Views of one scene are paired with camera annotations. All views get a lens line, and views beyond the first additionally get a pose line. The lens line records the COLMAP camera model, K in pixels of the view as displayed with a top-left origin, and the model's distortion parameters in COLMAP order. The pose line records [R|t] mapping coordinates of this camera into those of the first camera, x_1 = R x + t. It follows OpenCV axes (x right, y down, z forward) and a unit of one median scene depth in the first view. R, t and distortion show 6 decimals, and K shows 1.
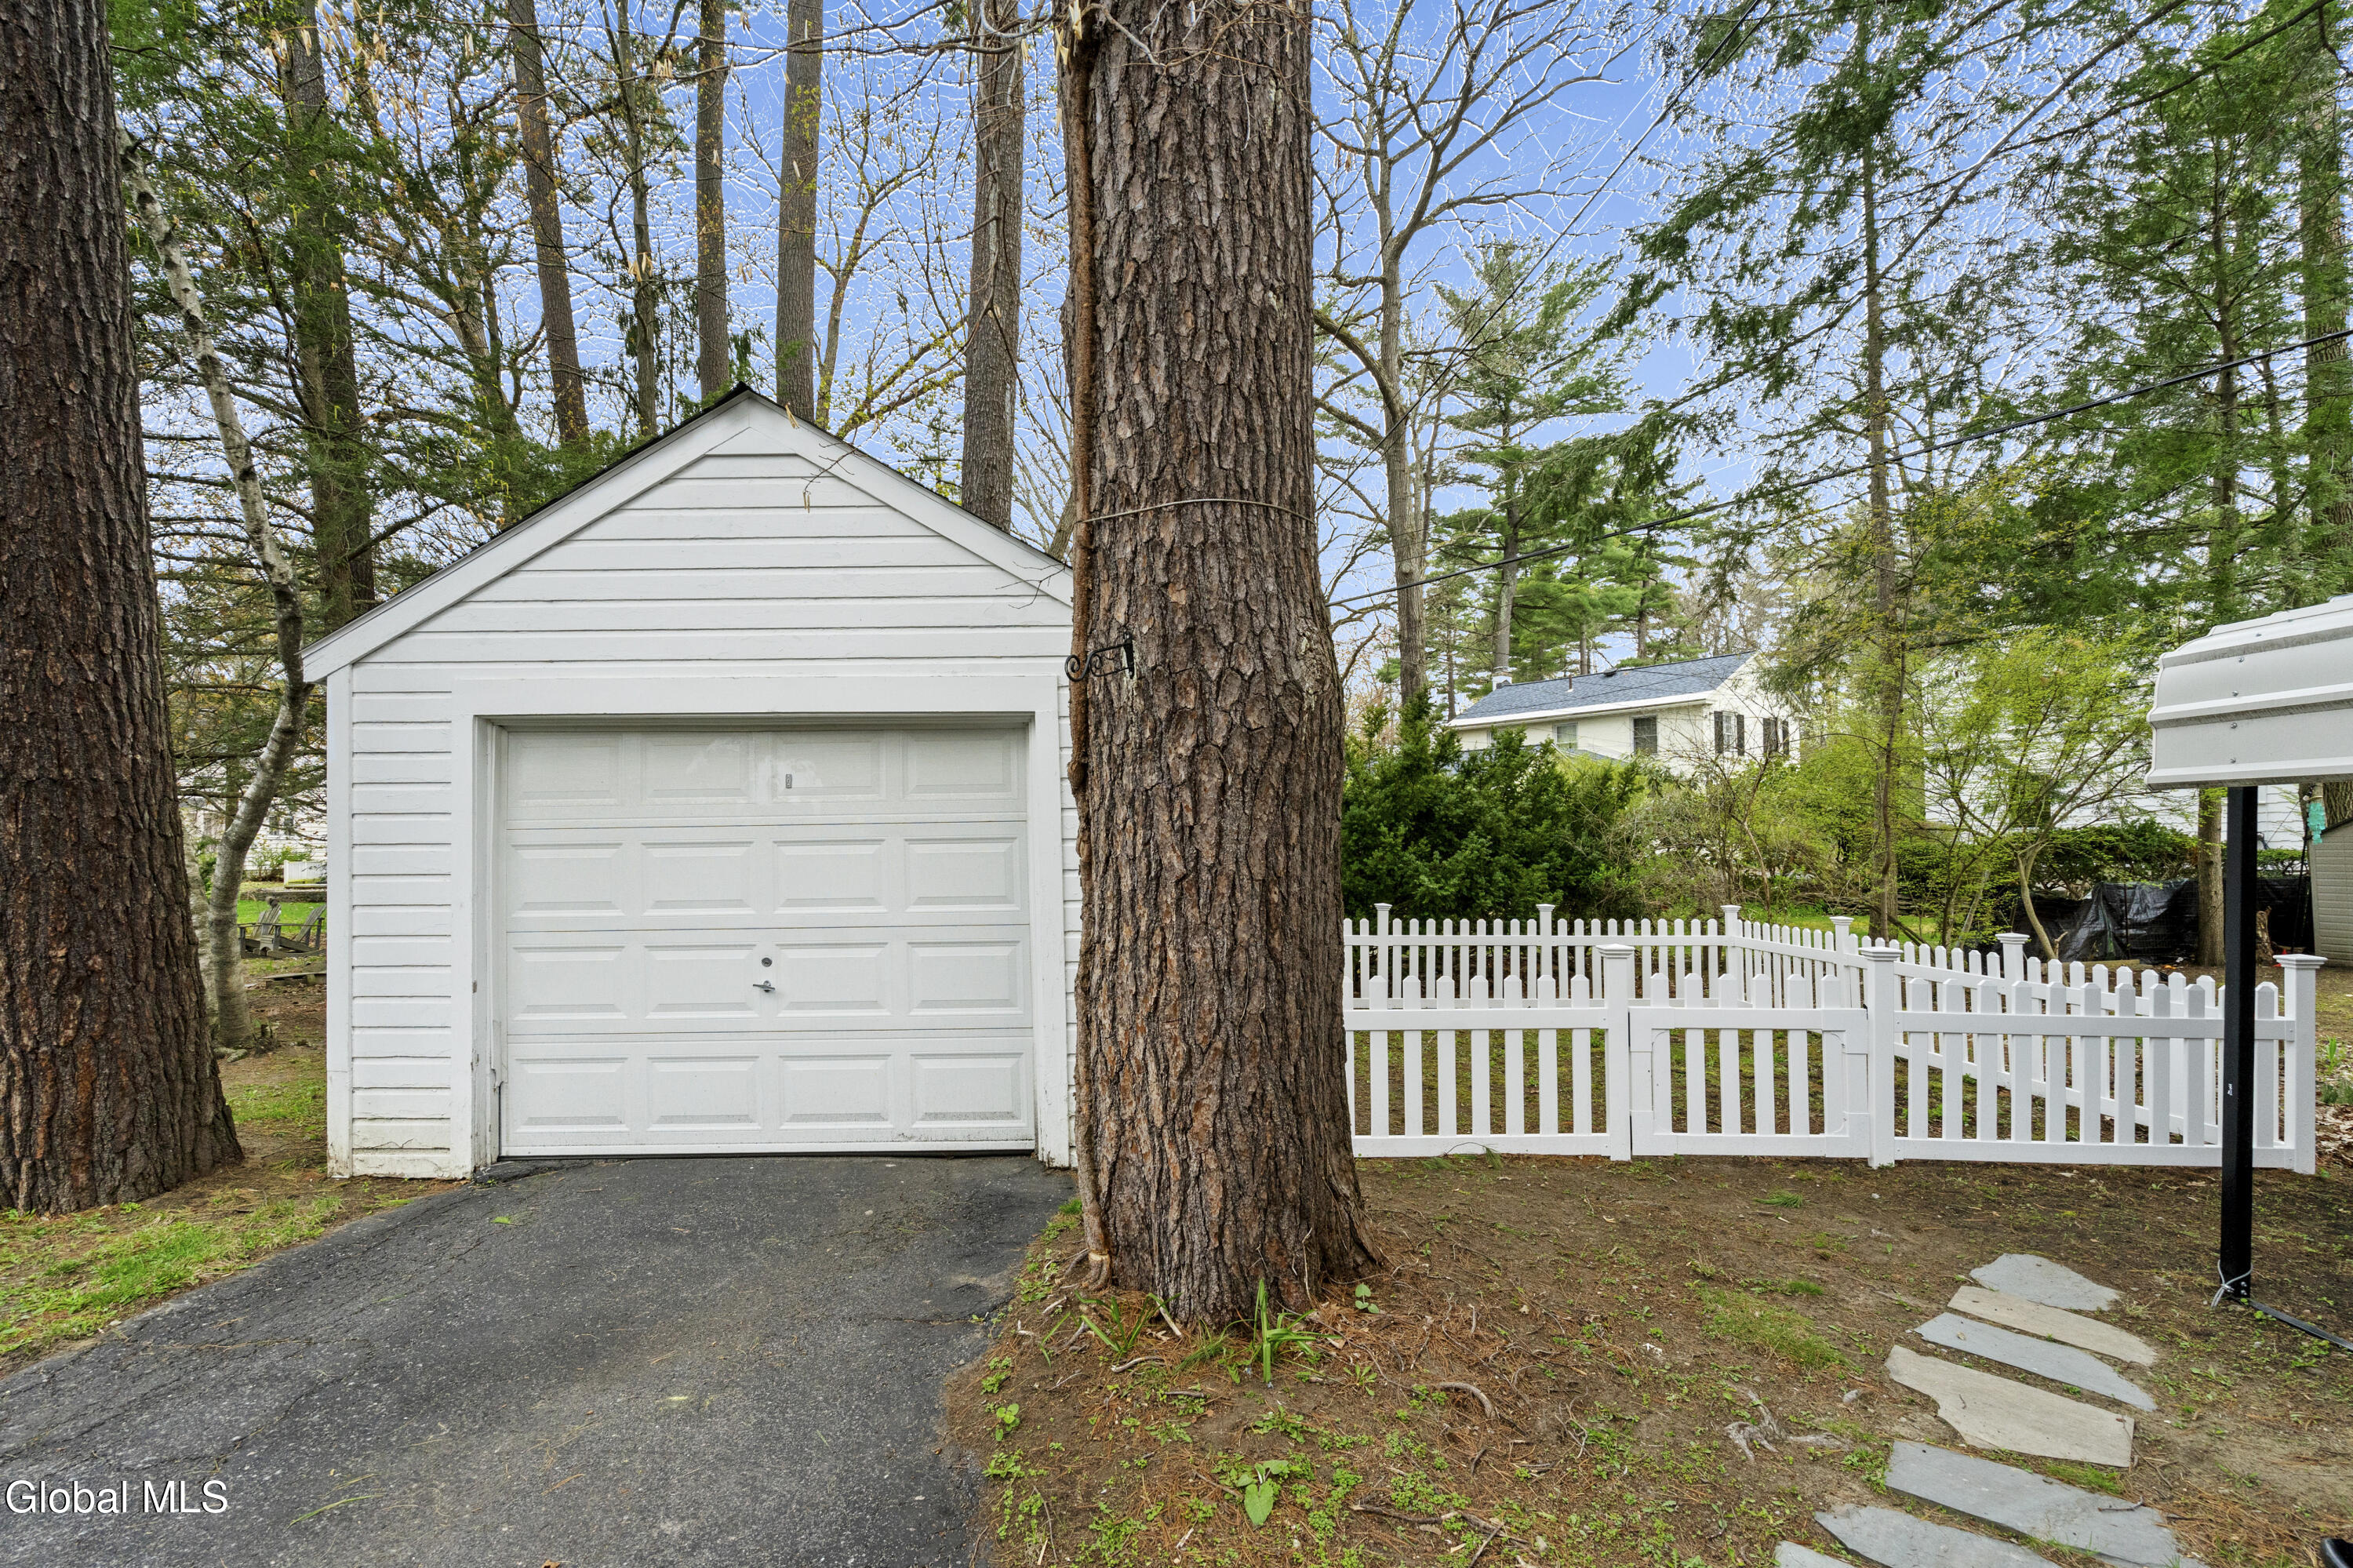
lens RADIAL K [[1044.4, 0, 1176.5], [0, 1044.4, 784.0], [0, 0, 1]] dist [-0.002151, -0.000047]
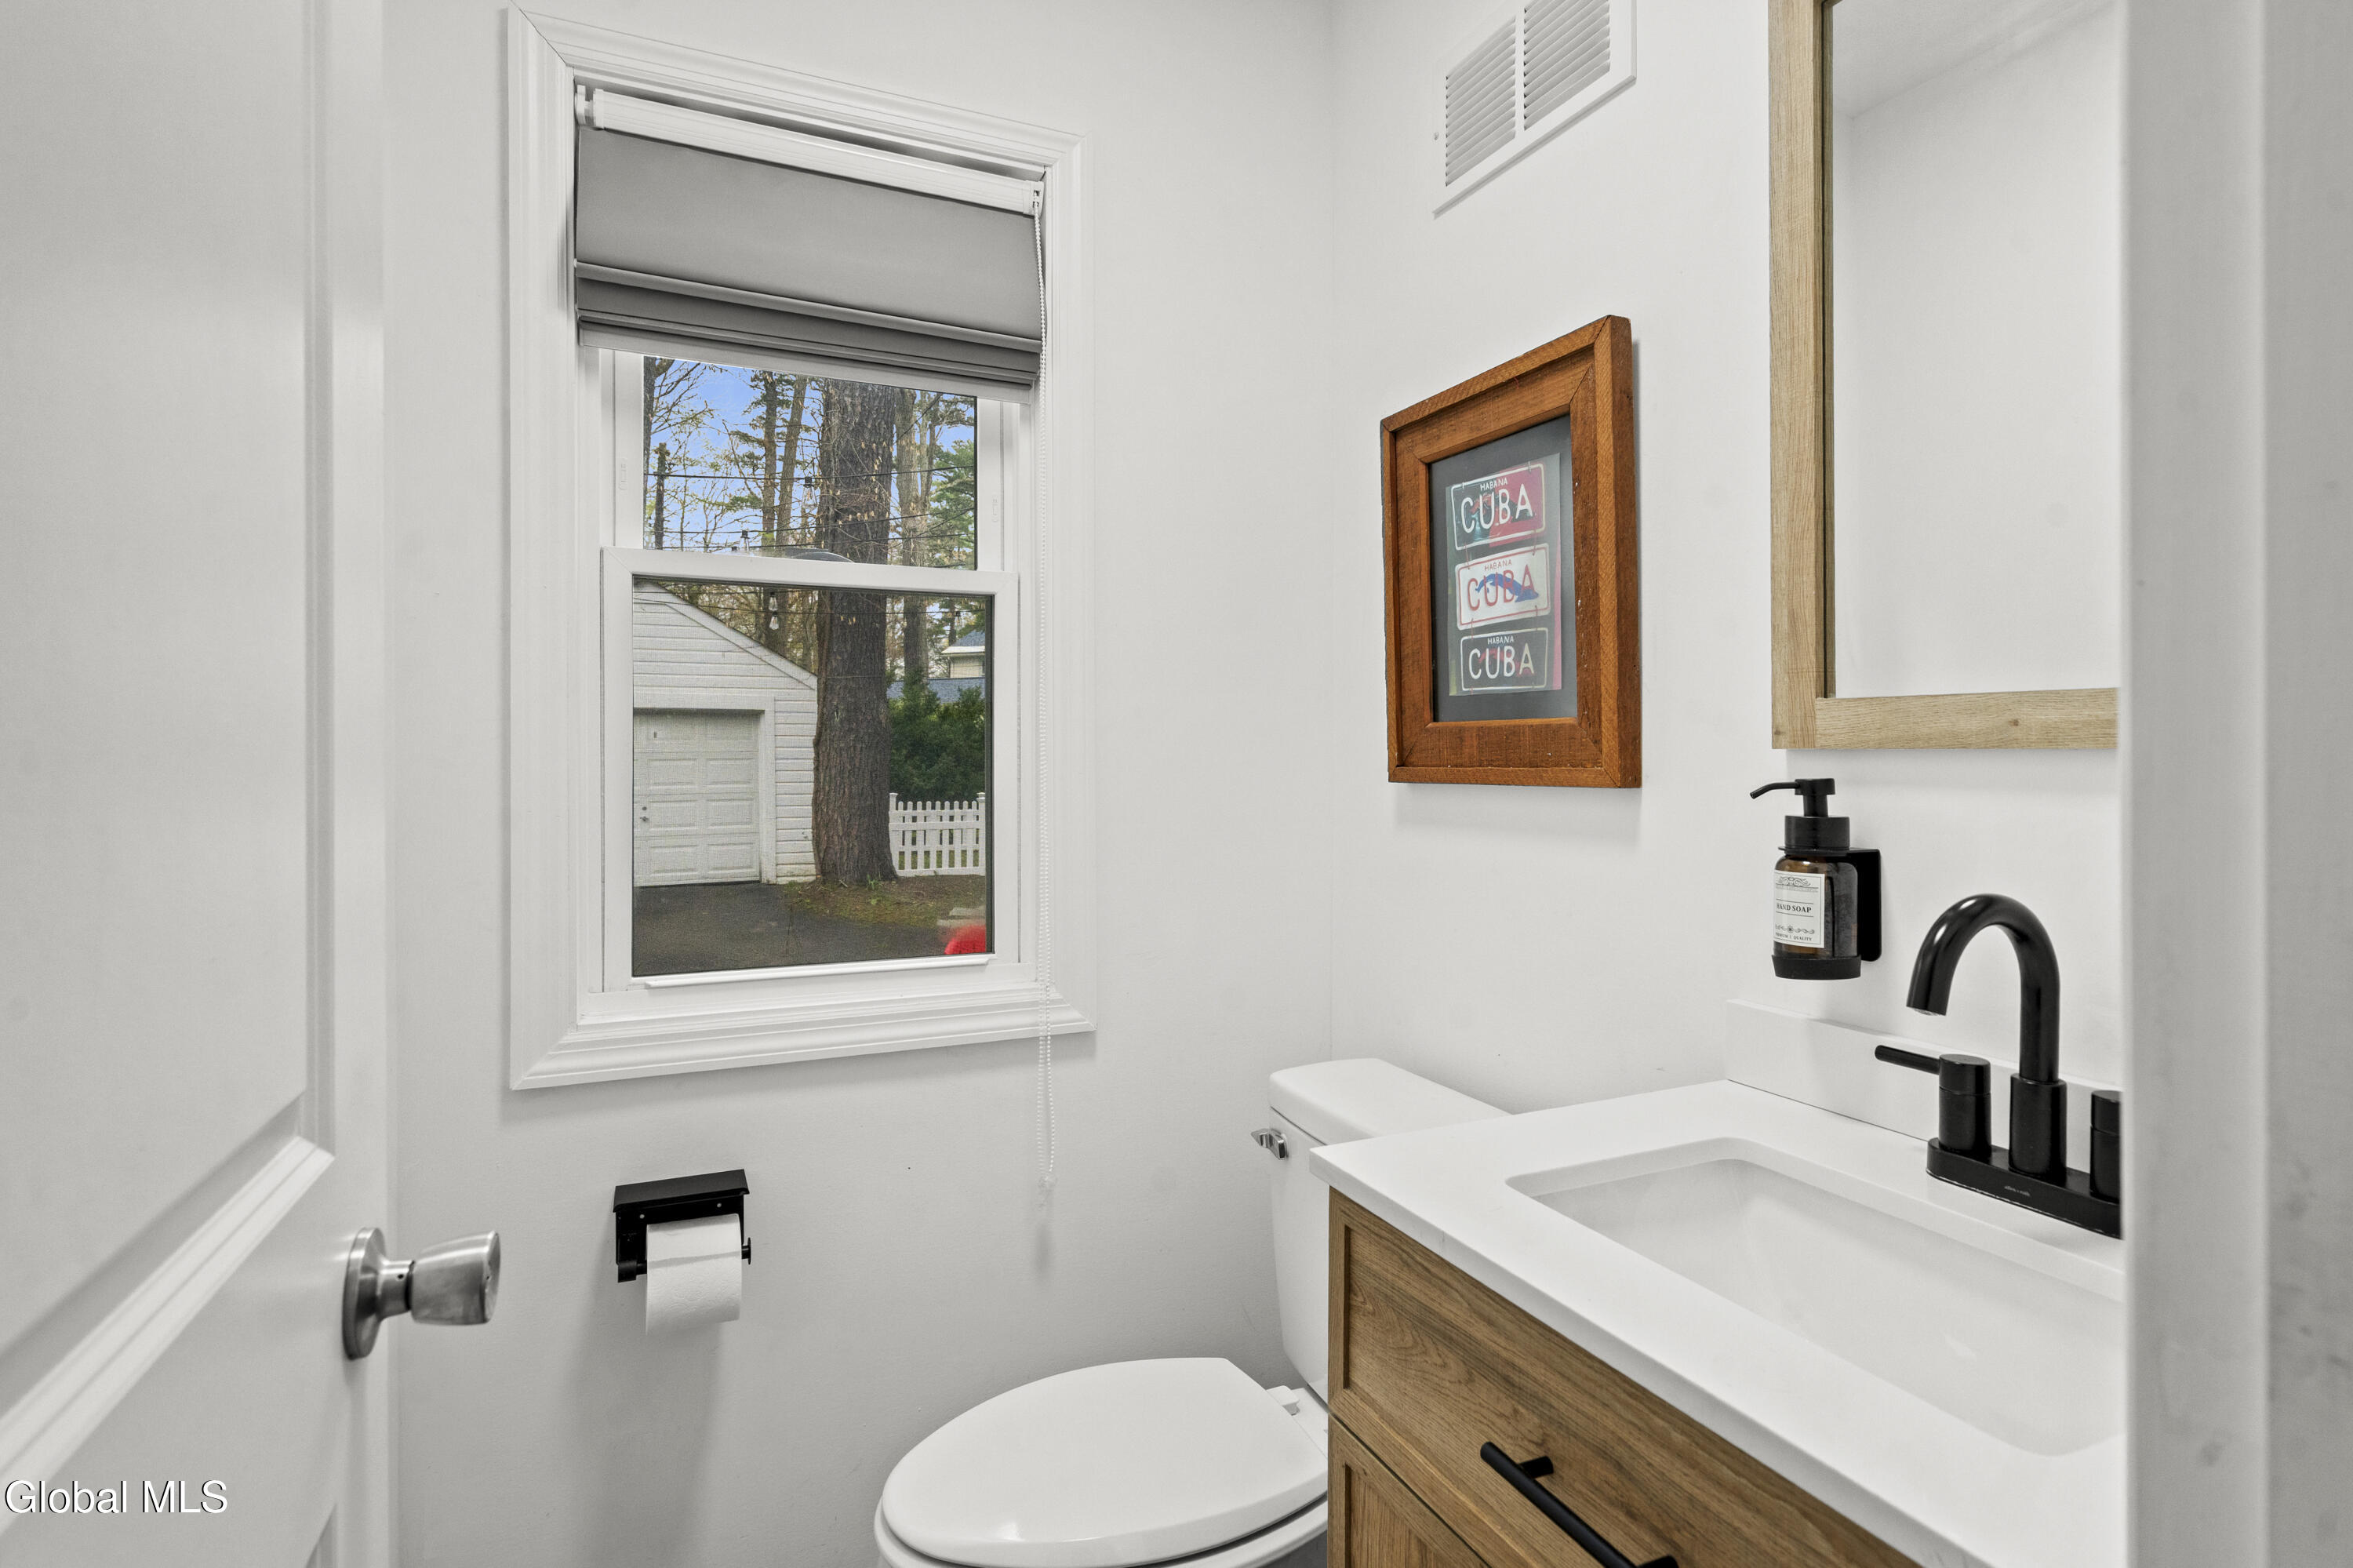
lens RADIAL K [[1196.5, 0, 1165.1], [0, 1196.5, 758.4], [0, 0, 1]] dist [-0.000928, 0.000852]
pose [[0.908870, 0.003440, 0.417064, -0.515903], [-0.028033, 0.998209, 0.052856, -0.146840], [-0.416135, -0.059731, 0.907339, -2.318133]]
